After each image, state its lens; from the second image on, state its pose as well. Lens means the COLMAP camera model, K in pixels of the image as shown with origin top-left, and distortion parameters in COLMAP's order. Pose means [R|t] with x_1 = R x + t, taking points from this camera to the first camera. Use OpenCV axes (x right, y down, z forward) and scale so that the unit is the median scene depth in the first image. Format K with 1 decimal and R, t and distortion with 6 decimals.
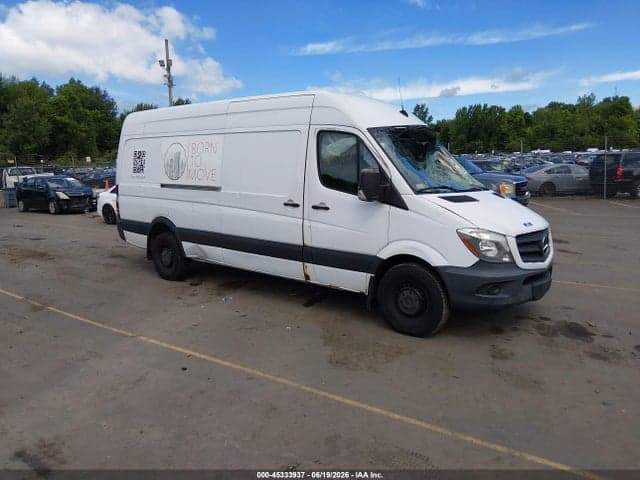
lens RADIAL K [[488.7, 0, 324.7], [0, 488.7, 241.9], [0, 0, 1]] dist [0.071587, -0.141384]
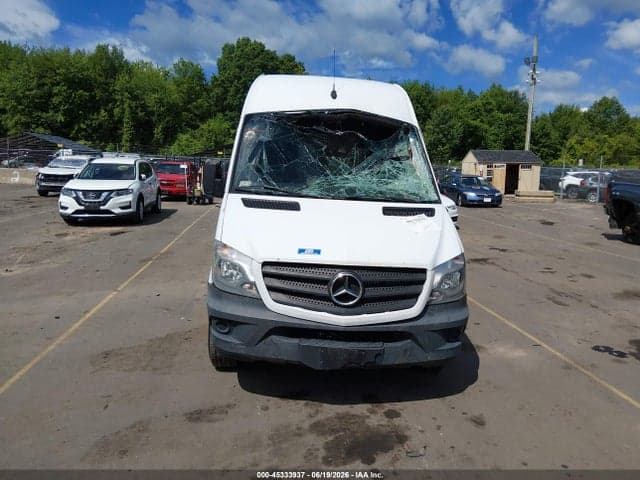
lens RADIAL K [[488.7, 0, 324.7], [0, 488.7, 241.9], [0, 0, 1]] dist [0.071587, -0.141384]
pose [[0.677266, 0.149527, -0.720383, 0.140086], [-0.154195, 0.986233, 0.059742, -0.014006], [0.719399, 0.070618, 0.690998, 0.087203]]
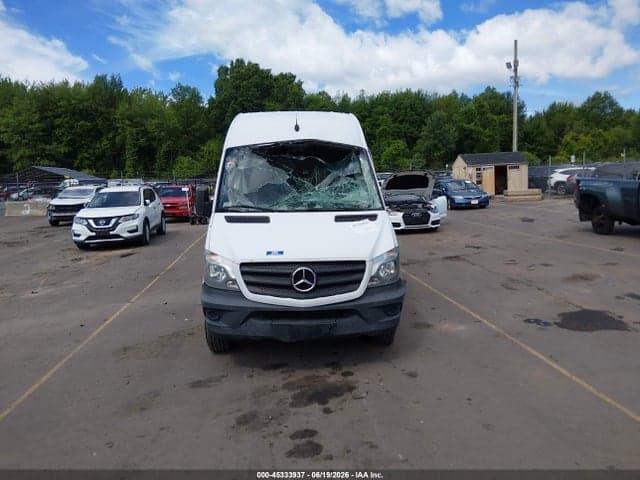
lens RADIAL K [[488.7, 0, 324.7], [0, 488.7, 241.9], [0, 0, 1]] dist [0.071587, -0.141384]
pose [[0.675216, 0.088228, -0.732324, 0.172777], [-0.089290, 0.995296, 0.037583, -0.014811], [0.732196, 0.040013, 0.679918, 0.073635]]
